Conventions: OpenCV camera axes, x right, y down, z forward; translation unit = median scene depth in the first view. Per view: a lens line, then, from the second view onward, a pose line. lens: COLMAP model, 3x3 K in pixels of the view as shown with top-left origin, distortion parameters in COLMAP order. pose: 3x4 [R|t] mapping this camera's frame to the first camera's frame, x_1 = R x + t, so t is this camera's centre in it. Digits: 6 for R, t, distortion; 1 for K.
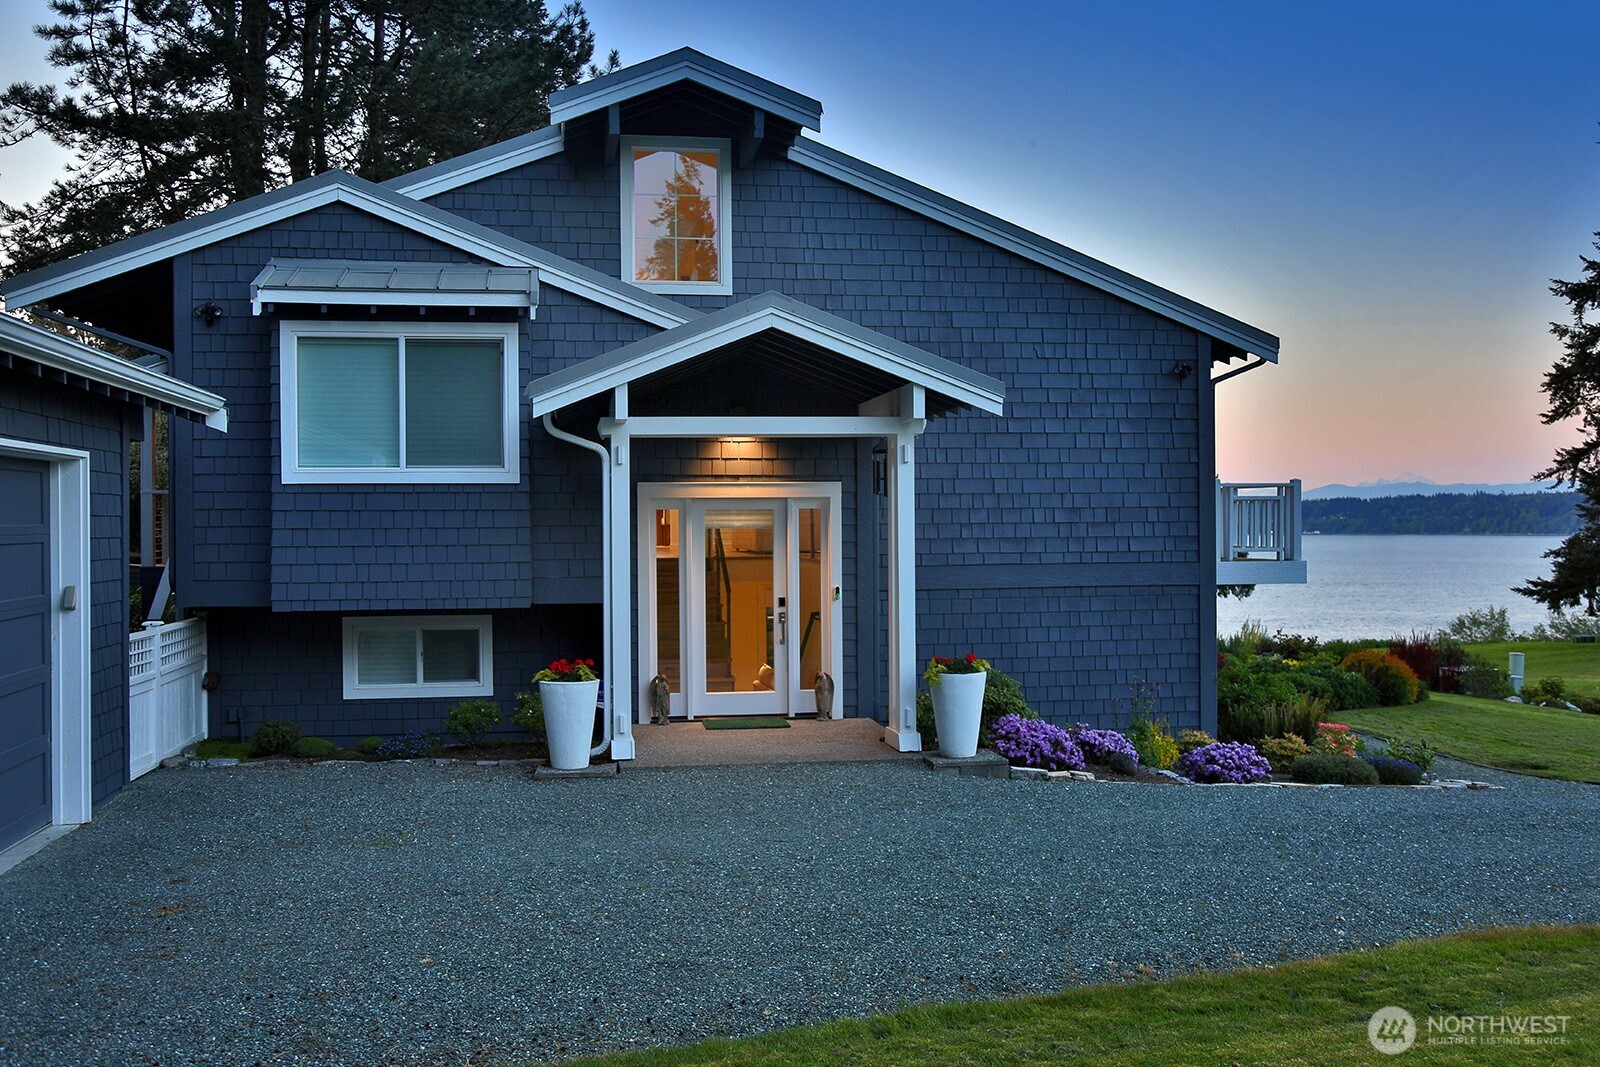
lens RADIAL K [[1400.8, 0, 811.9], [0, 1400.8, 531.9], [0, 0, 1]] dist [-0.003924, 0.006022]
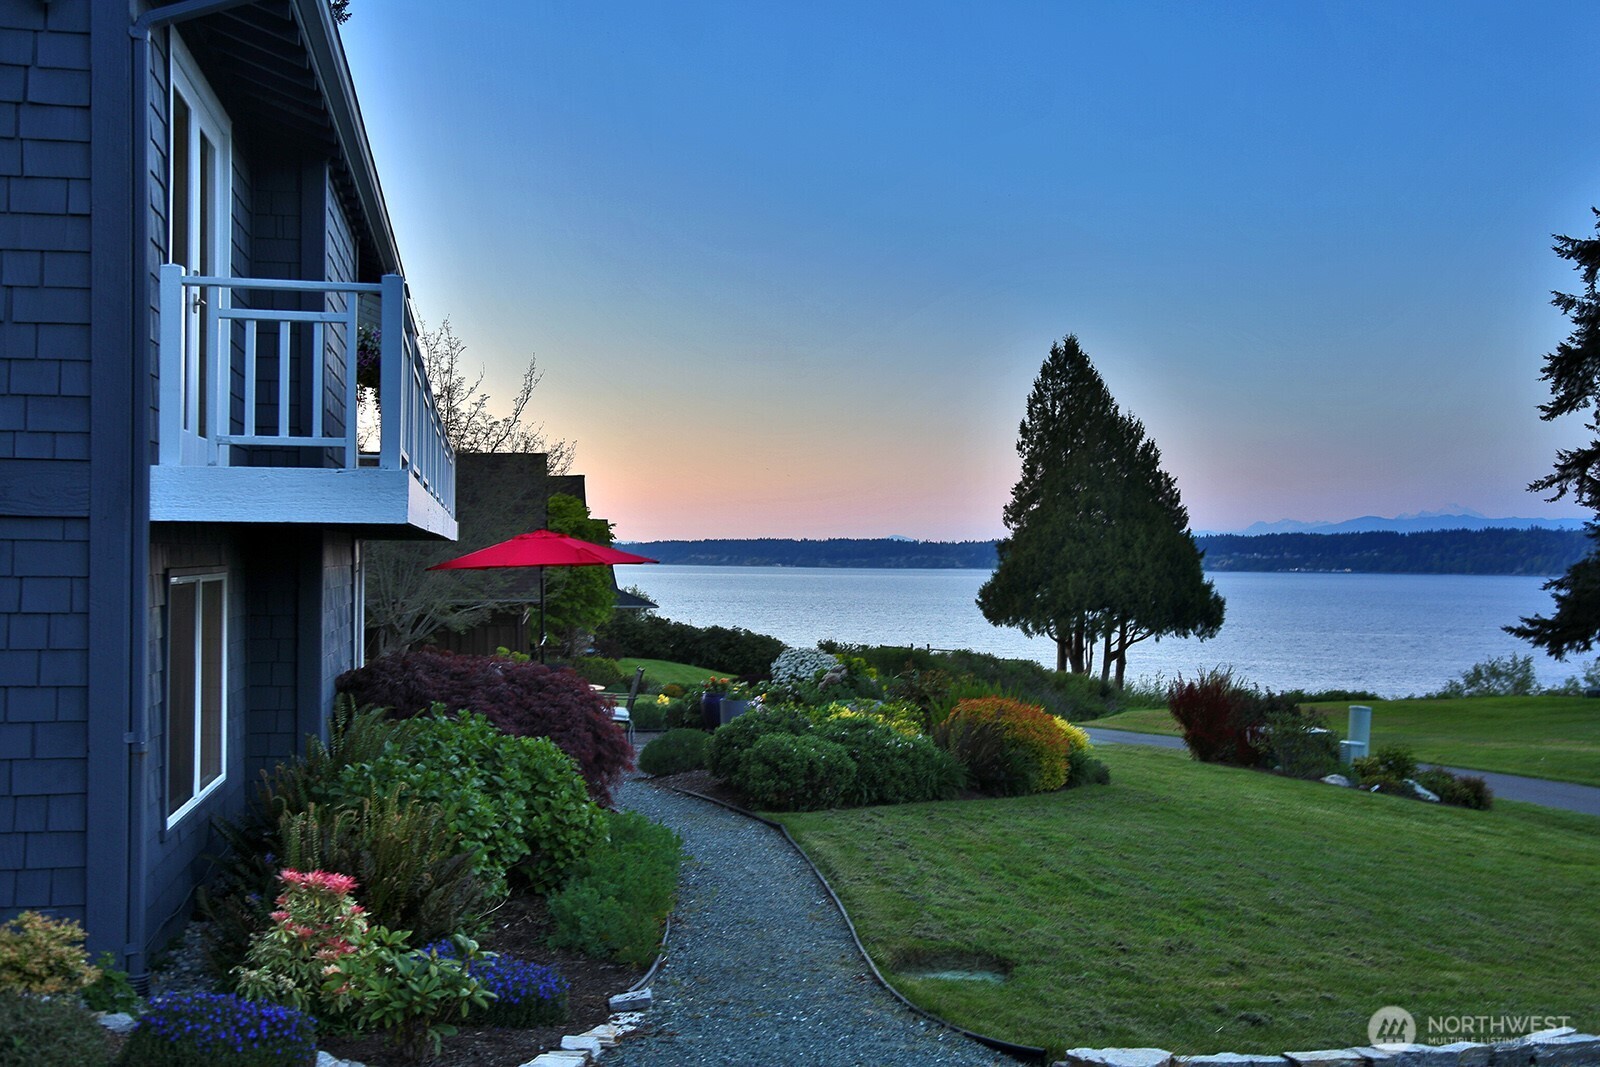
lens RADIAL K [[1613.3, 0, 783.6], [0, 1613.3, 537.8], [0, 0, 1]] dist [0.022254, 0.000000]
pose [[0.999803, 0.013979, 0.014085, 0.082347], [-0.013781, 0.999805, -0.014114, 0.008323], [-0.014279, 0.013917, 0.999801, 0.093047]]
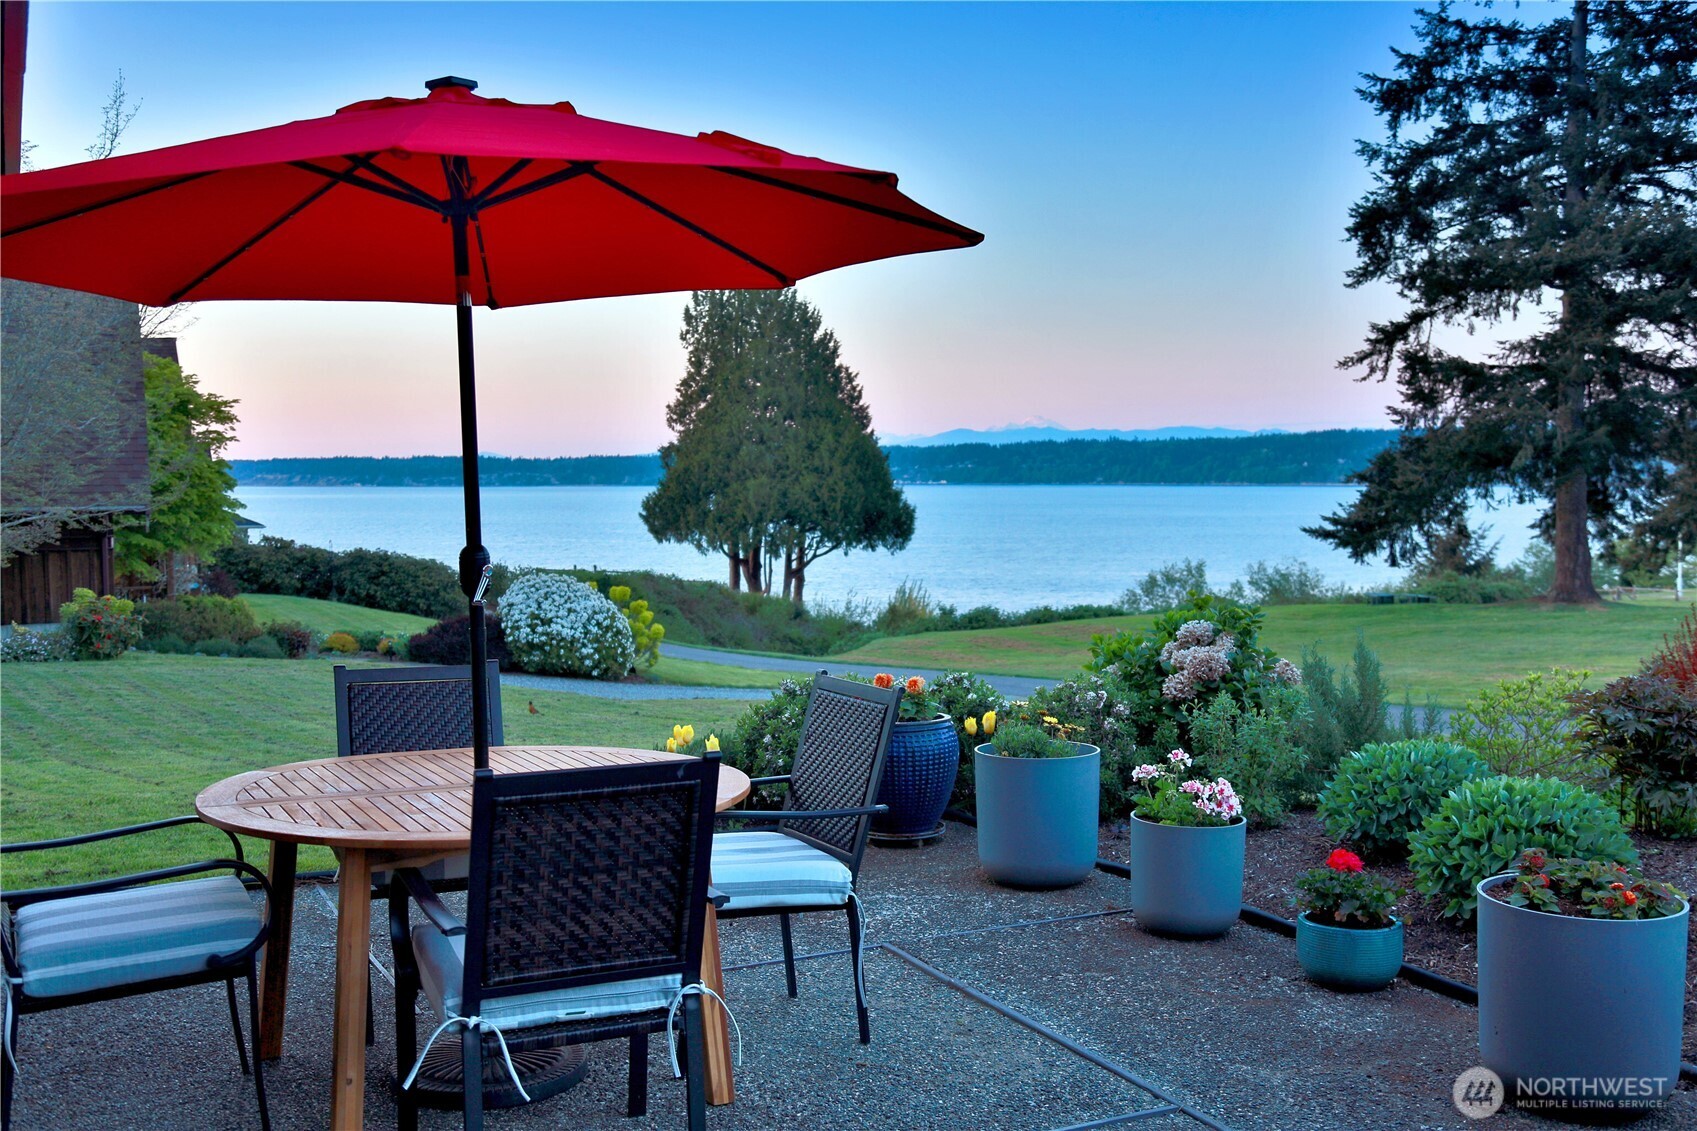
lens RADIAL K [[1711.1, 0, 821.5], [0, 1711.1, 515.2], [0, 0, 1]] dist [0.022254, 0.000000]
pose [[0.963355, -0.005153, 0.268182, 0.049174], [-0.000527, 0.999777, 0.021102, 0.016614], [-0.268231, -0.020471, 0.963137, 0.257871]]
